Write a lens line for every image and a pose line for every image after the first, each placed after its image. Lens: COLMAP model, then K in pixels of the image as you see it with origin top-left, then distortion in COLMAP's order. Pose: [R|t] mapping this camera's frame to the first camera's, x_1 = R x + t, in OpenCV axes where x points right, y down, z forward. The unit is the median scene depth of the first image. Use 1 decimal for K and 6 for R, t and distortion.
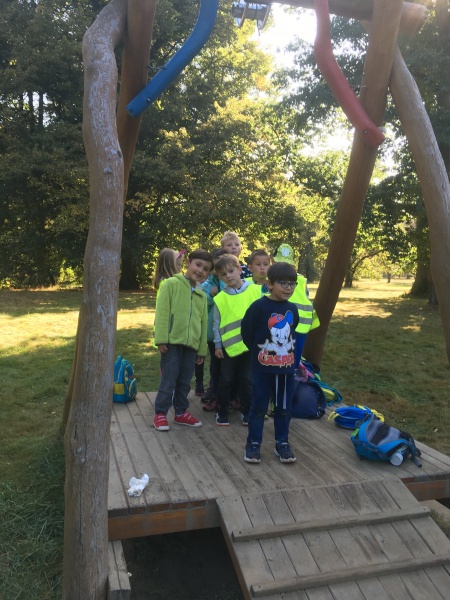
lens RADIAL K [[527.8, 0, 225.0], [0, 527.8, 300.0], [0, 0, 1]] dist [0.111800, -0.155935]
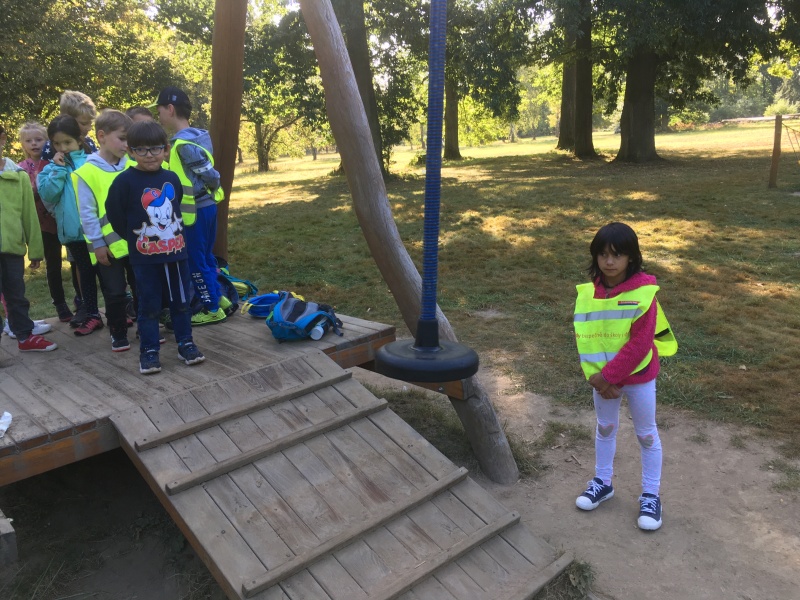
lens RADIAL K [[703.8, 0, 400.0], [0, 703.8, 300.0], [0, 0, 1]] dist [0.111800, -0.155935]
pose [[0.910181, -0.176071, 0.374927, 0.007649], [0.117252, 0.977655, 0.174476, 0.043315], [-0.397270, -0.114844, 0.910488, -0.124238]]
